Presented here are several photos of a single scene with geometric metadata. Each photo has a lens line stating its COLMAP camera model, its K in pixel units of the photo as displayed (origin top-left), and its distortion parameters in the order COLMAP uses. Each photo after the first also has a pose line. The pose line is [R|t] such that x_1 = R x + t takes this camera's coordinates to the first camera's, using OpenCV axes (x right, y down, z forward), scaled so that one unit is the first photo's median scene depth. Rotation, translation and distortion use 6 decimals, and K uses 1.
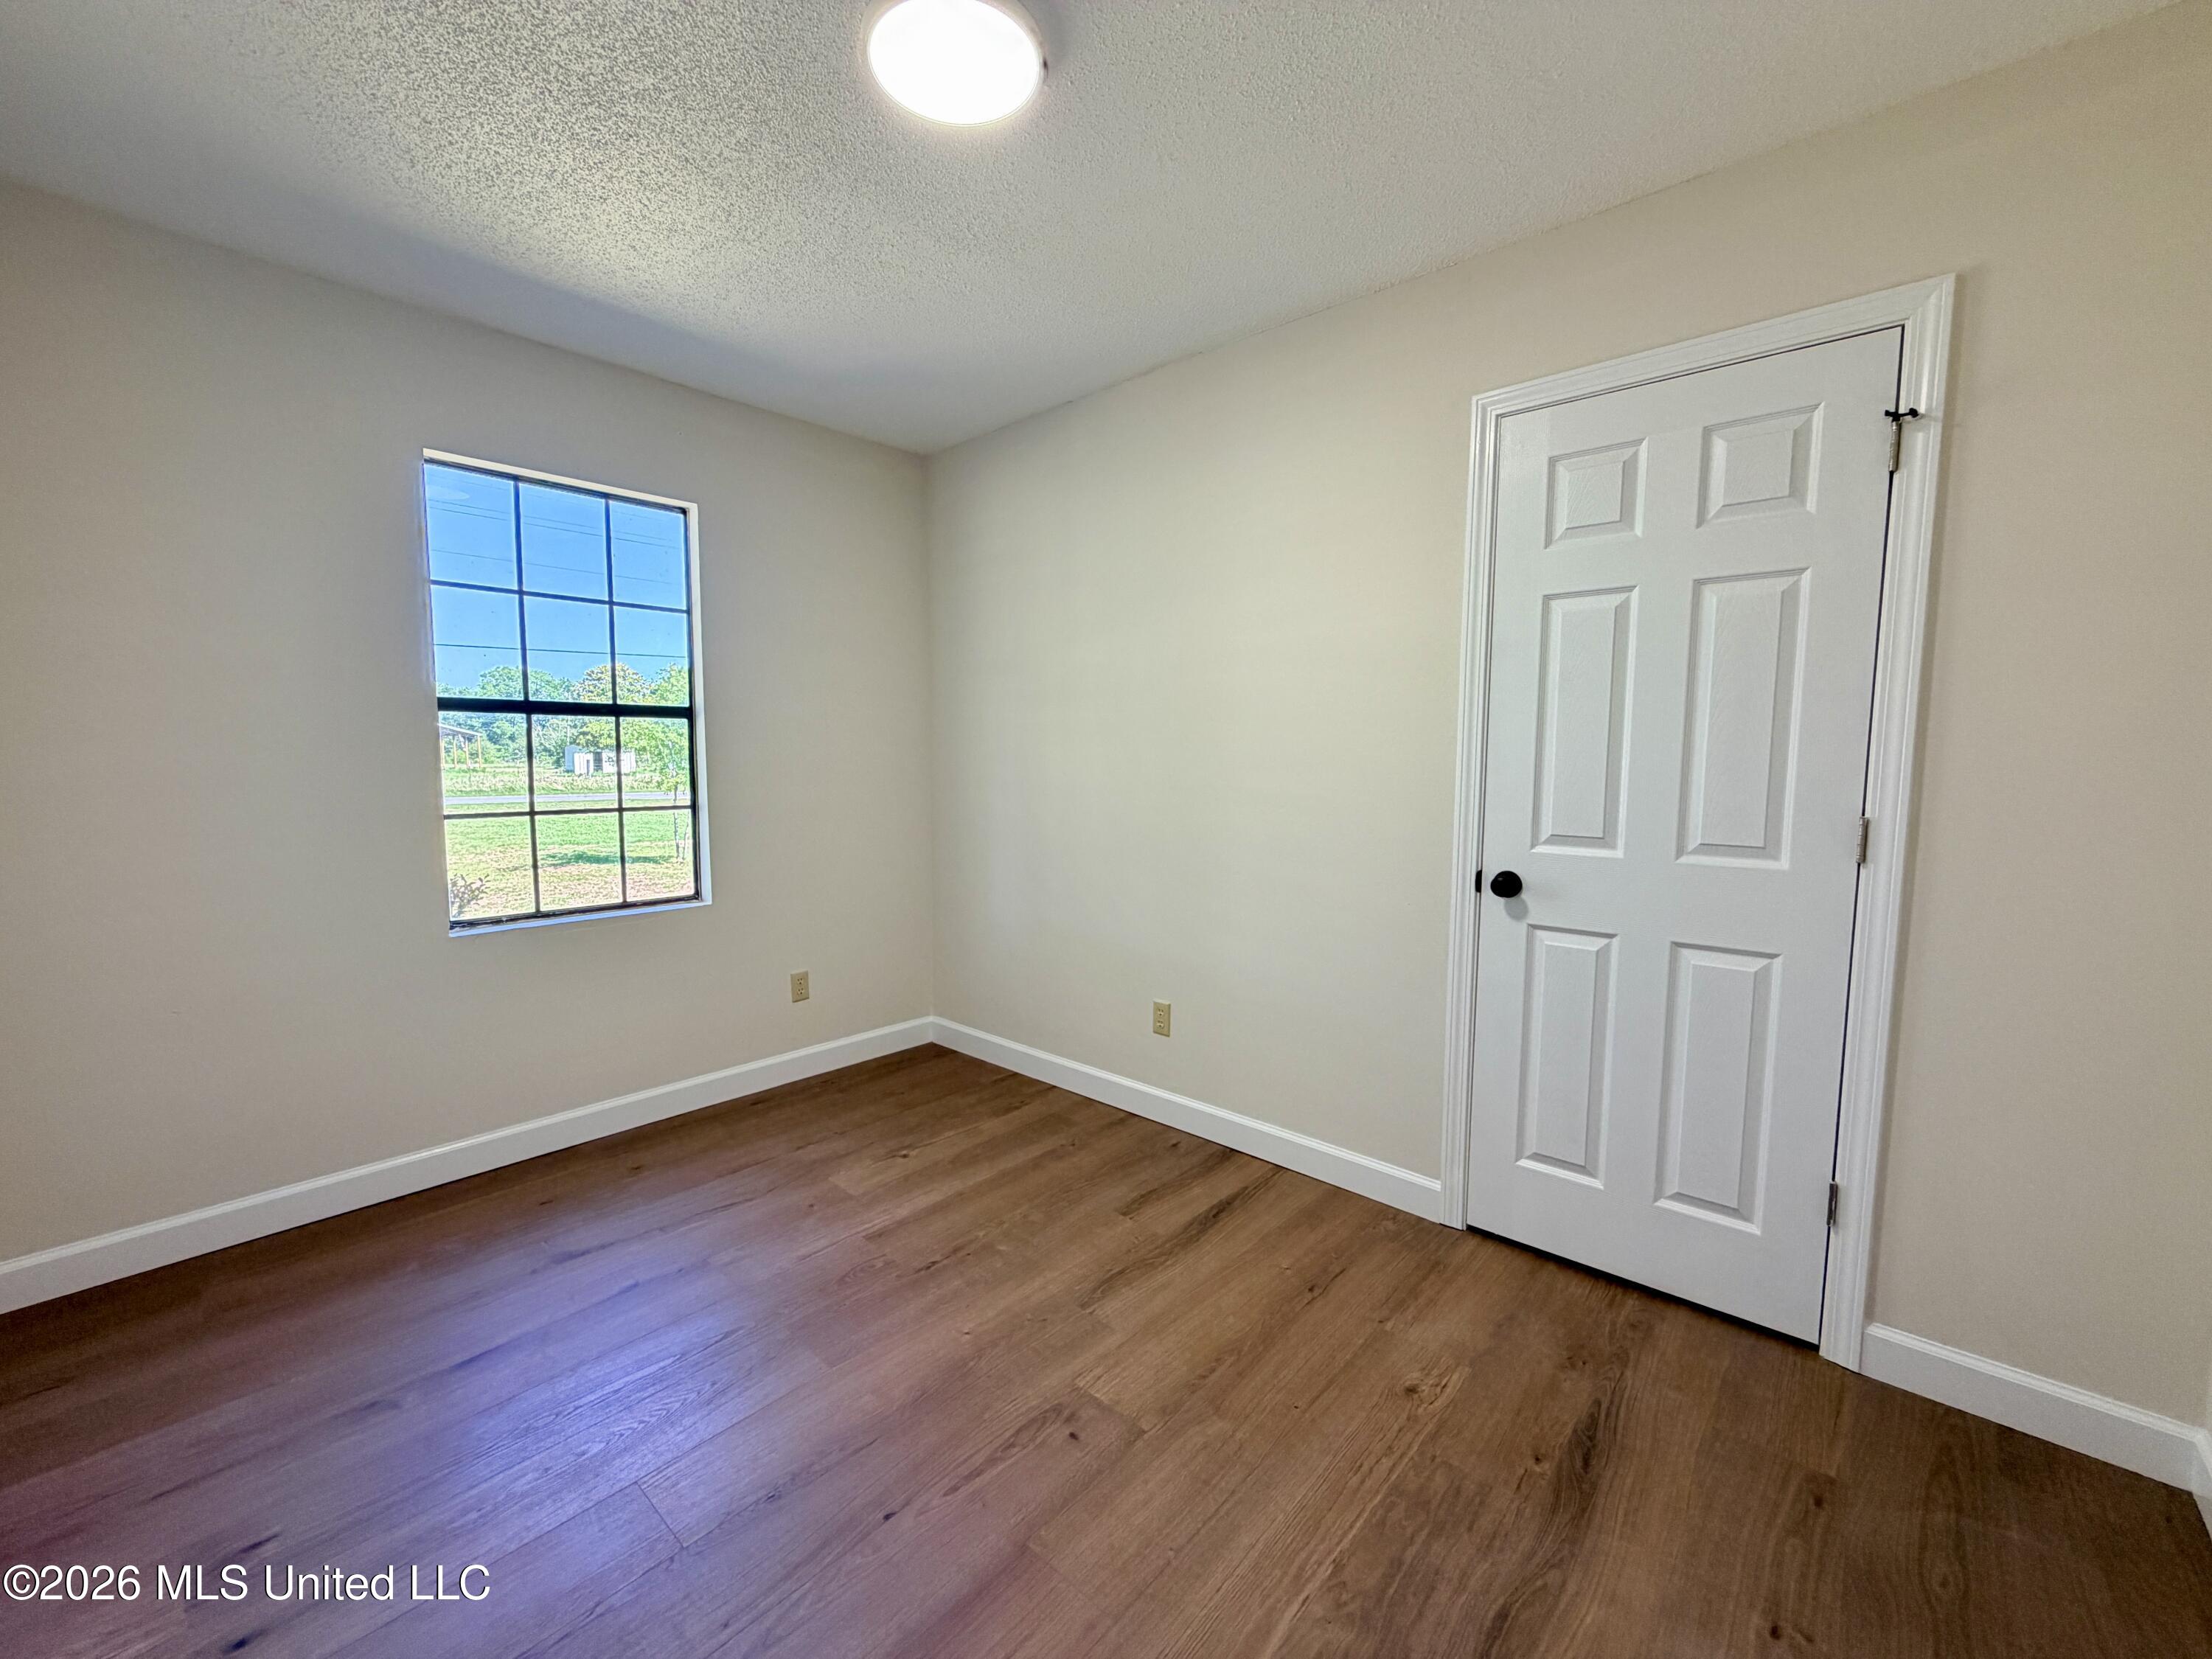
lens RADIAL K [[893.5, 0, 1098.8], [0, 893.5, 830.4], [0, 0, 1]] dist [0.001756, -0.000221]
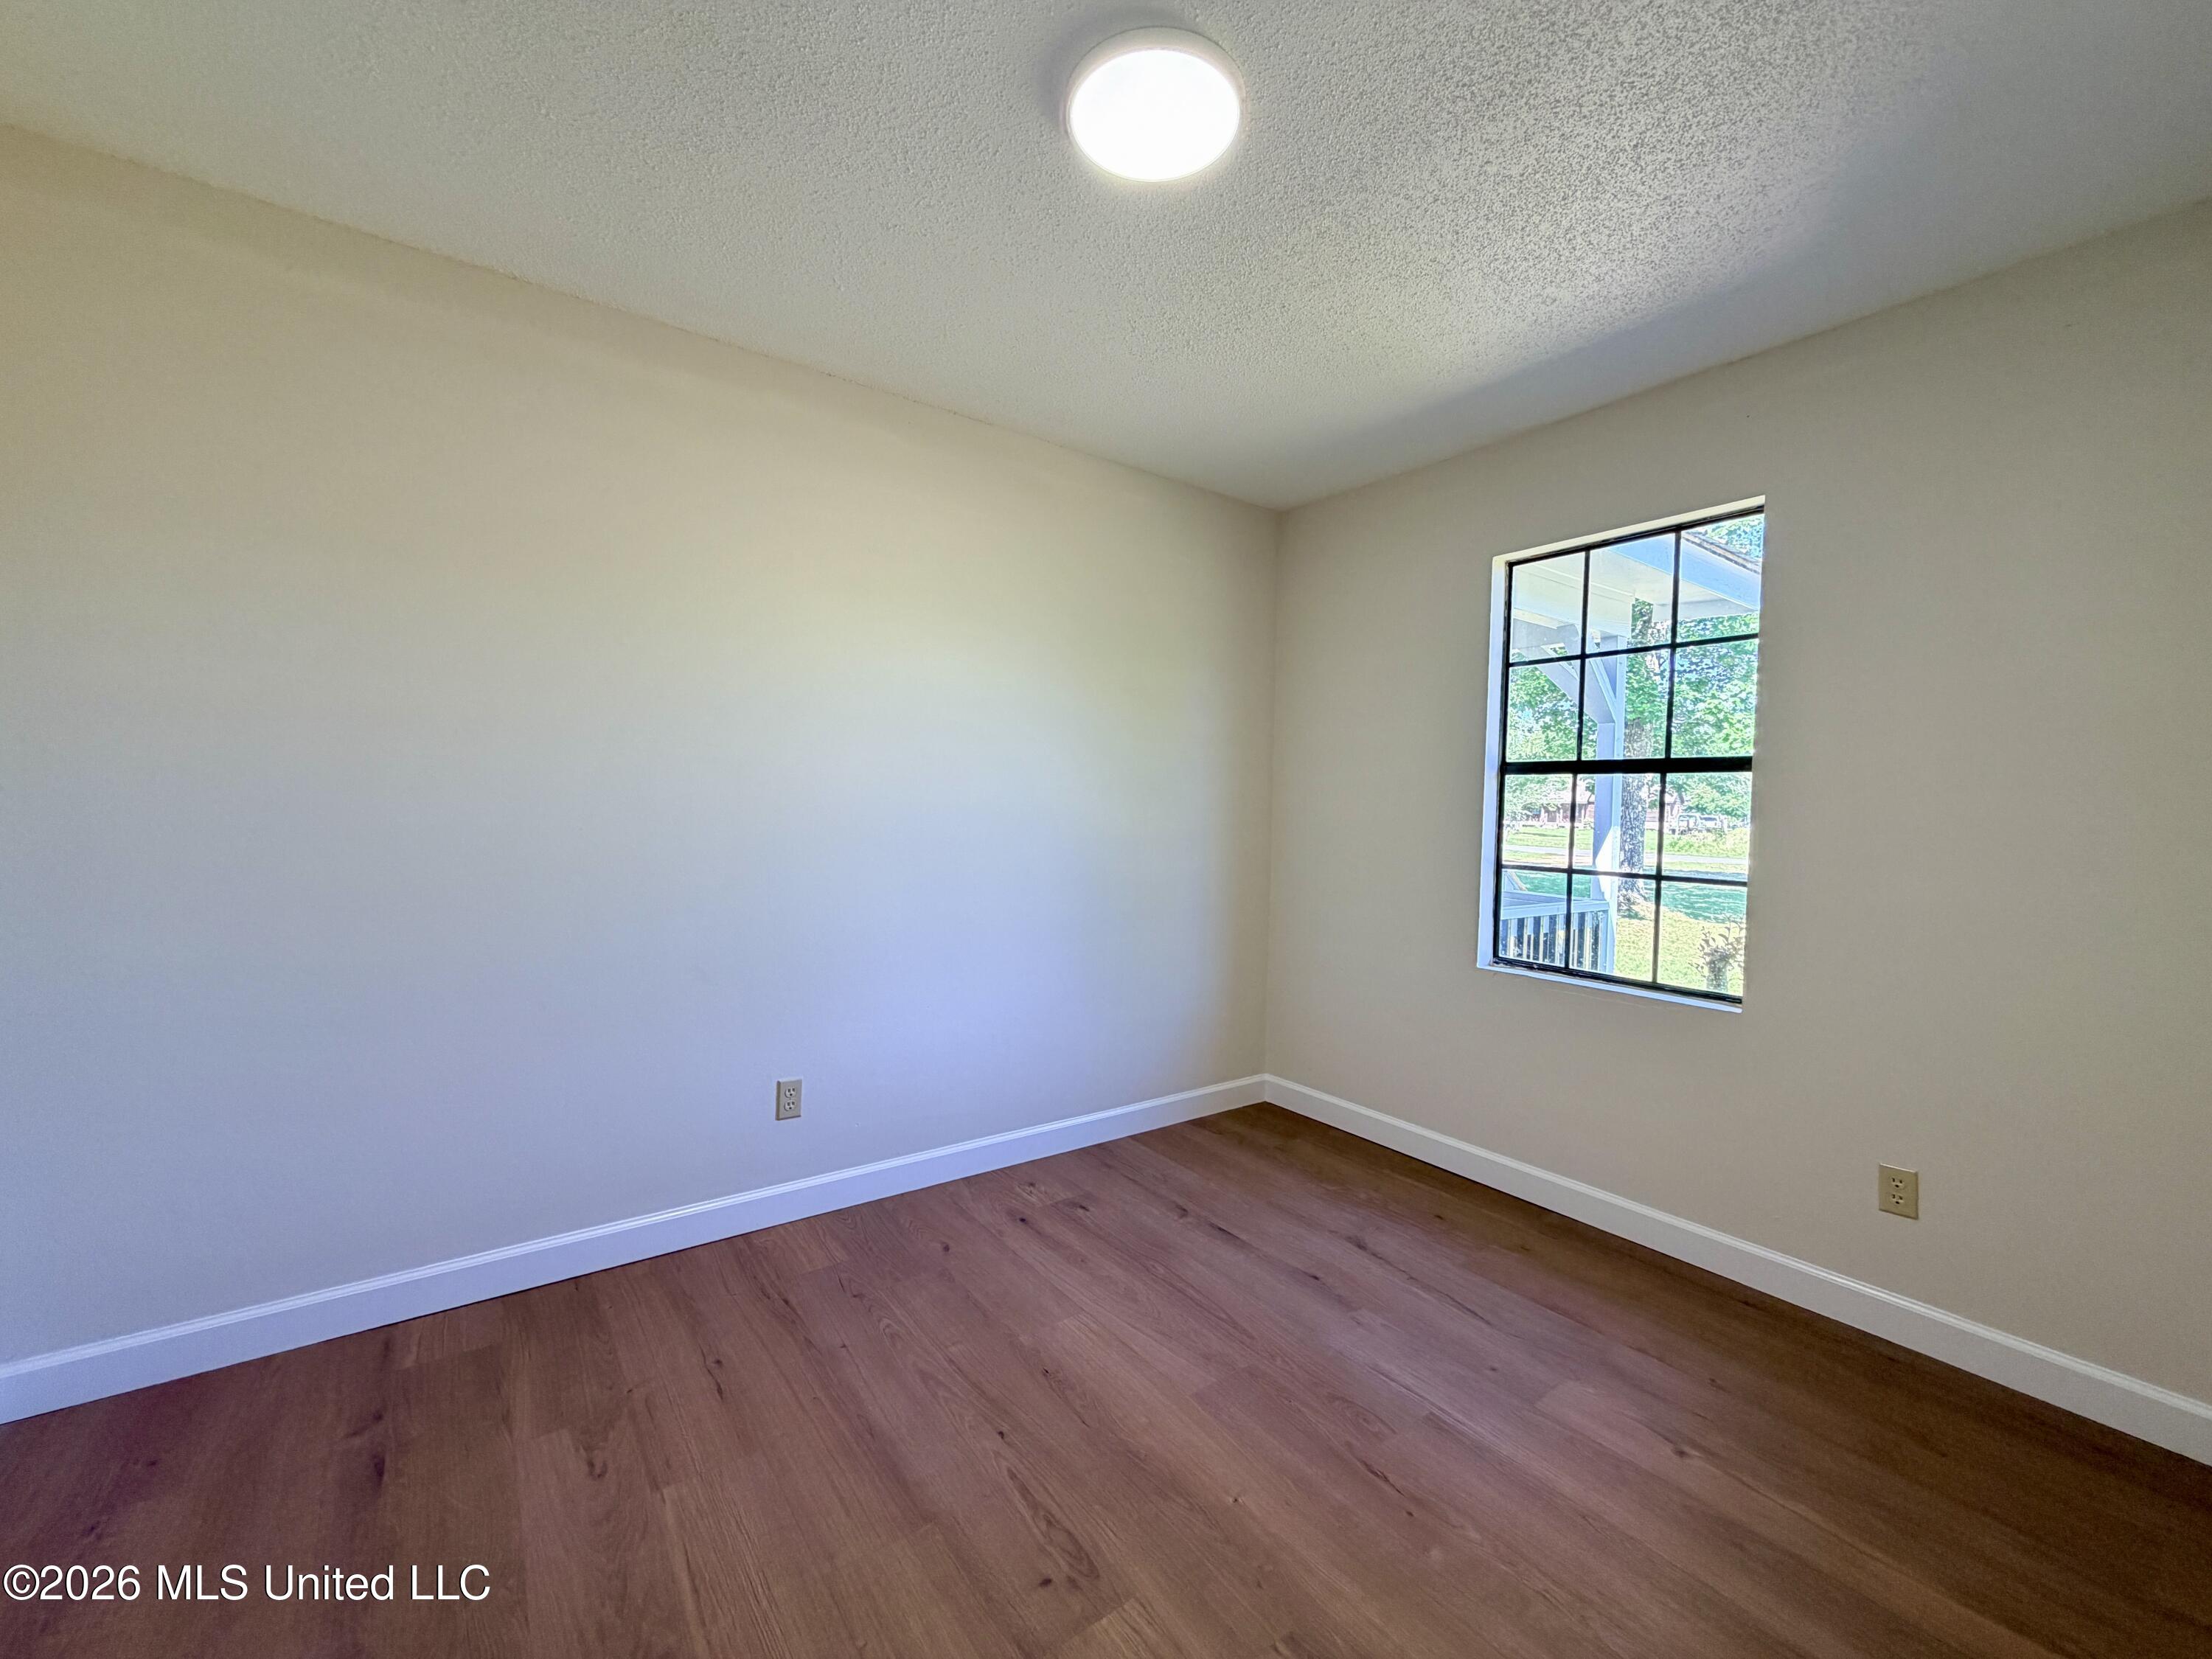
lens RADIAL K [[893.5, 0, 1102.5], [0, 893.5, 826.6], [0, 0, 1]] dist [0.001756, -0.000221]
pose [[-0.215417, 0.018316, -0.976350, 0.552875], [-0.103963, 0.993712, 0.041580, -0.065512], [0.970972, 0.110461, -0.212158, 0.804162]]
